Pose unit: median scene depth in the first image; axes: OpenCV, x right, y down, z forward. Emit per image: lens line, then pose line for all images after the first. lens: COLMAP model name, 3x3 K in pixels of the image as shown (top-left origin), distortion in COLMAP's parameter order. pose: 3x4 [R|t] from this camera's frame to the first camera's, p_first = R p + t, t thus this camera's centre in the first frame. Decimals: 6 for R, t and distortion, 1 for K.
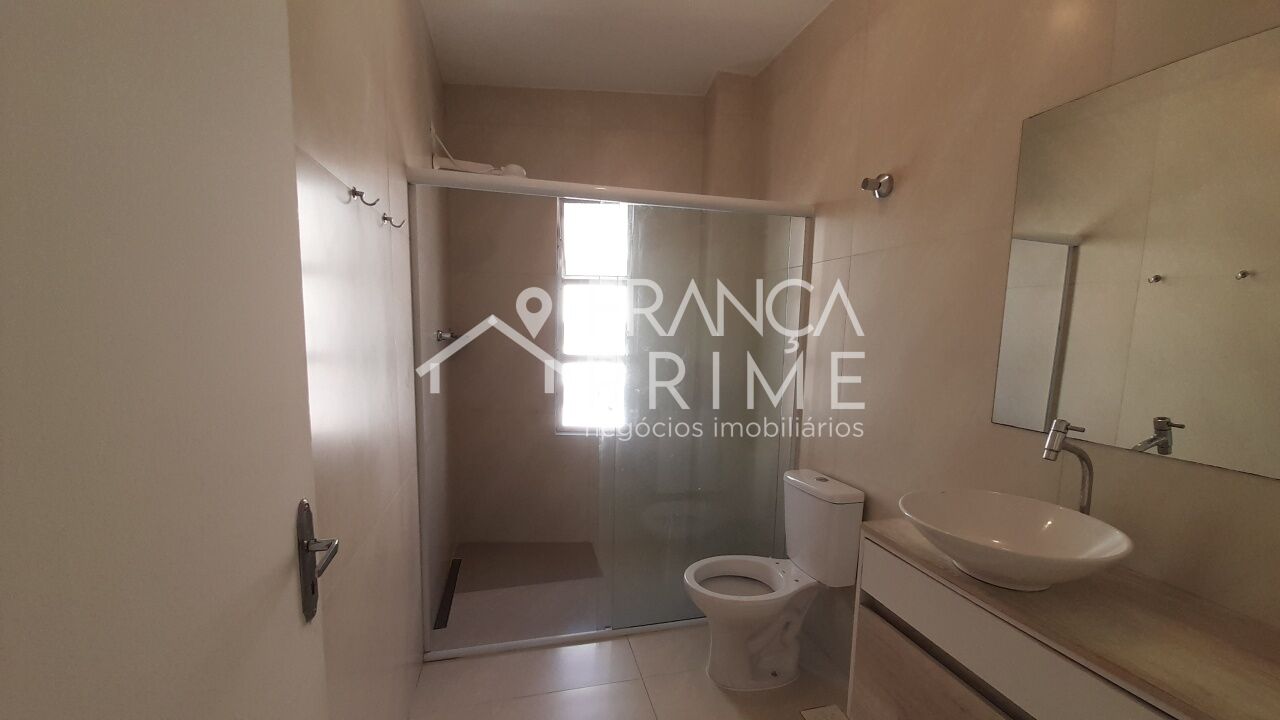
lens RADIAL K [[438.2, 0, 644.7], [0, 438.2, 376.7], [0, 0, 1]] dist [0.018930, -0.008899]
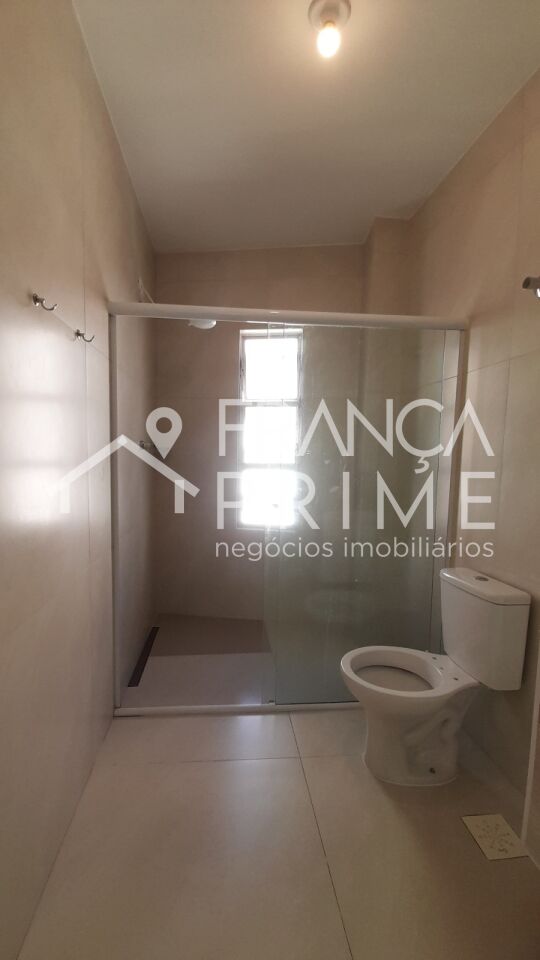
lens RADIAL K [[328.7, 0, 265.9], [0, 328.7, 478.4], [0, 0, 1]] dist [0.018930, -0.008899]
pose [[0.987296, 0.005895, -0.158784, 0.032728], [-0.011588, 0.999322, -0.034947, 0.035213], [0.158471, 0.036343, 0.986695, 0.156851]]
